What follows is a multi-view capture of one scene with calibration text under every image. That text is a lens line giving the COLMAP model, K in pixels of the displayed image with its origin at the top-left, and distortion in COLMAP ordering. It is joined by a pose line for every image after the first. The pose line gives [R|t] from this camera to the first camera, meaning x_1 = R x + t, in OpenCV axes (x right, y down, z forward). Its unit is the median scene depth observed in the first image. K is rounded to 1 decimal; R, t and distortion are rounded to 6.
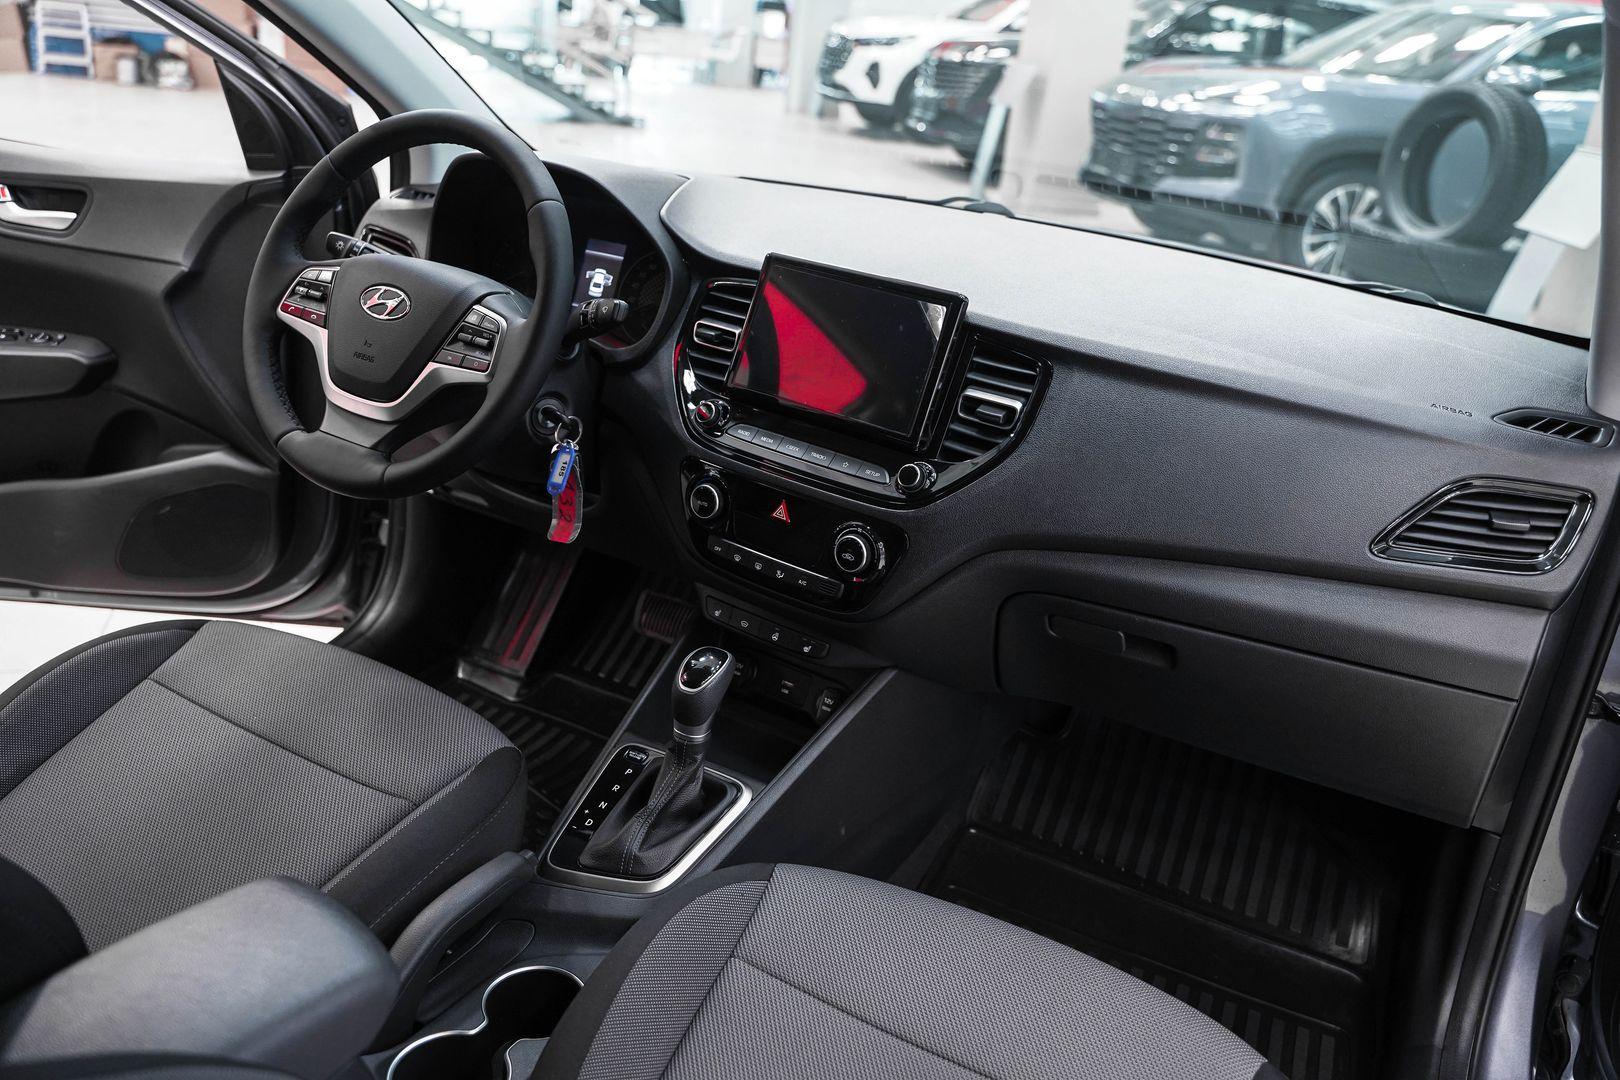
lens RADIAL K [[1322.8, 0, 810.0], [0, 1322.8, 540.0], [0, 0, 1]] dist [-0.122933, 0.104411]
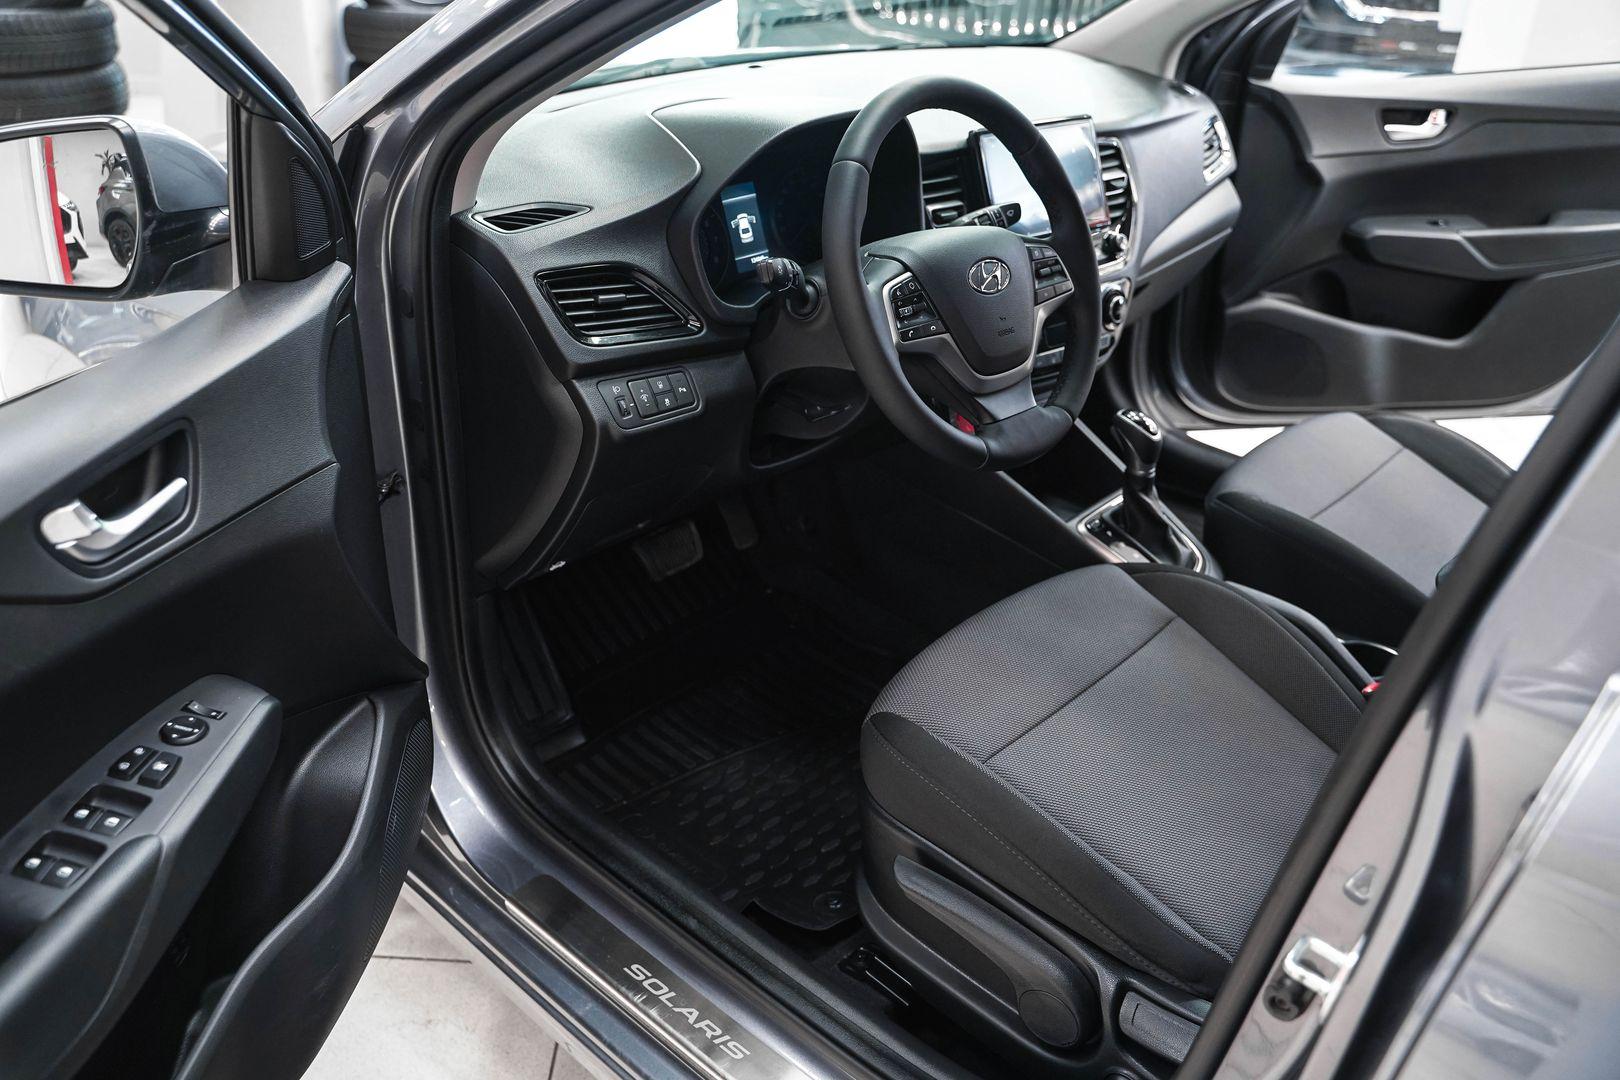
lens RADIAL K [[1308.3, 0, 810.0], [0, 1308.3, 540.0], [0, 0, 1]] dist [-0.126537, 0.085877]
pose [[0.247035, -0.541129, 0.803836, -1.090327], [0.349805, 0.823409, 0.446804, -0.436247], [-0.903665, 0.170810, 0.392701, 0.646686]]
